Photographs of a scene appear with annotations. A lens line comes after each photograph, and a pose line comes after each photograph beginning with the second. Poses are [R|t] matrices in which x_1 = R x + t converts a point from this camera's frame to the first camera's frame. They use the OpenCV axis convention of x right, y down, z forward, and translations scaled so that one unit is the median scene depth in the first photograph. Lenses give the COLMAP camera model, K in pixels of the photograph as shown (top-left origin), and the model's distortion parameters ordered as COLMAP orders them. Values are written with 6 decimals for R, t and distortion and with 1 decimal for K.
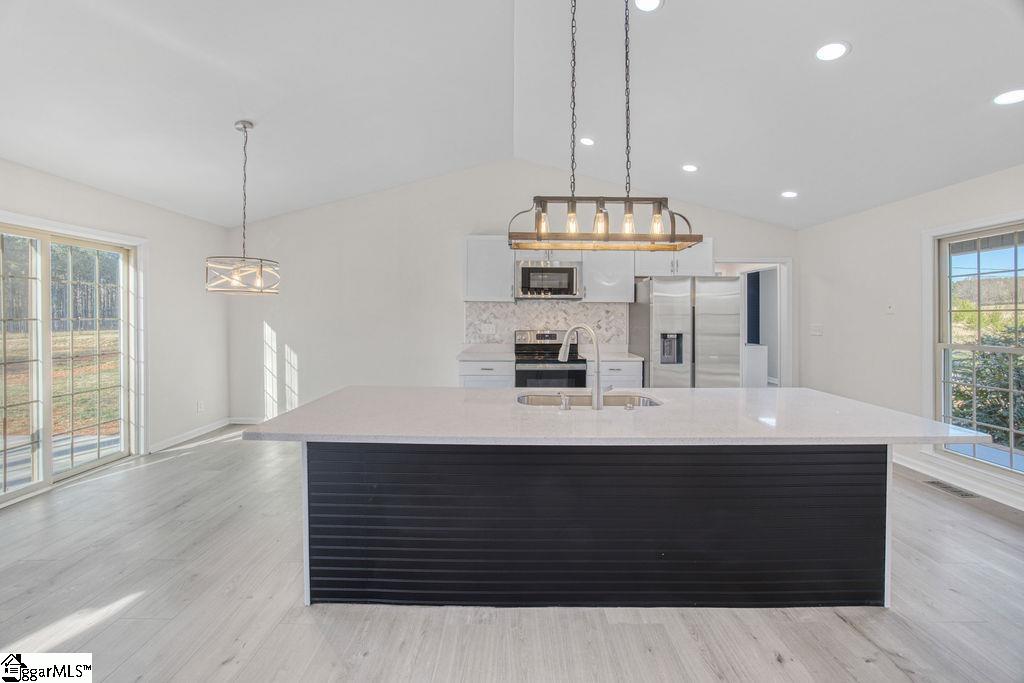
lens RADIAL K [[409.4, 0, 511.2], [0, 409.4, 322.4], [0, 0, 1]] dist [-0.001341, -0.000073]
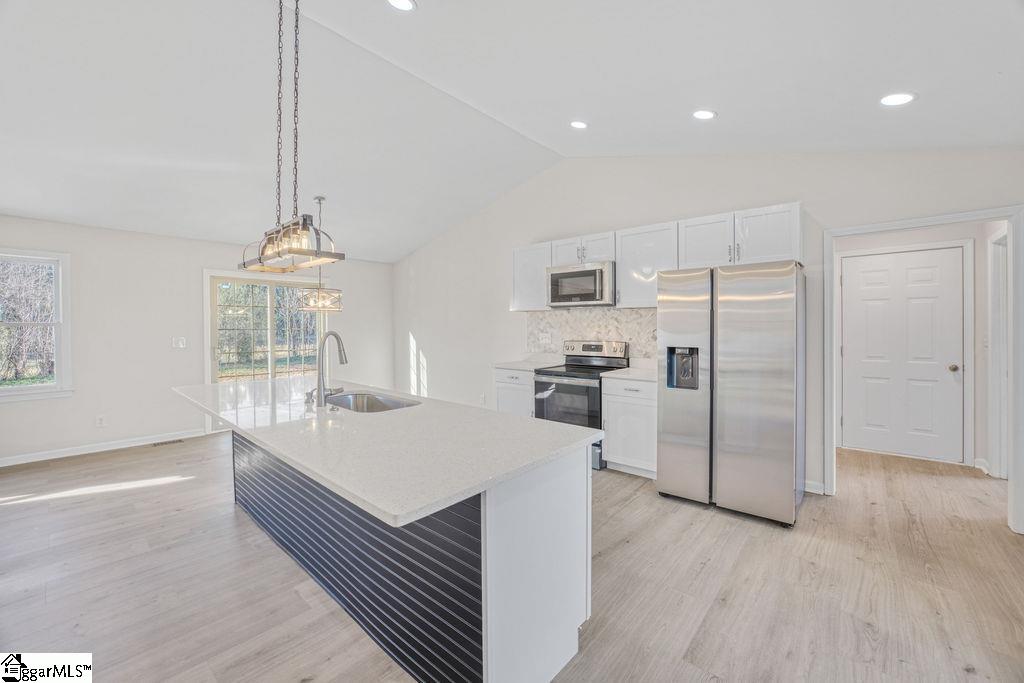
lens RADIAL K [[417.0, 0, 512.0], [0, 417.0, 341.5], [0, 0, 1]] dist [-0.000703, 0.000022]
pose [[0.750125, 0.018152, -0.661047, 0.589339], [-0.002026, 0.999682, 0.025152, -0.002122], [0.661293, -0.017528, 0.749922, 0.202720]]
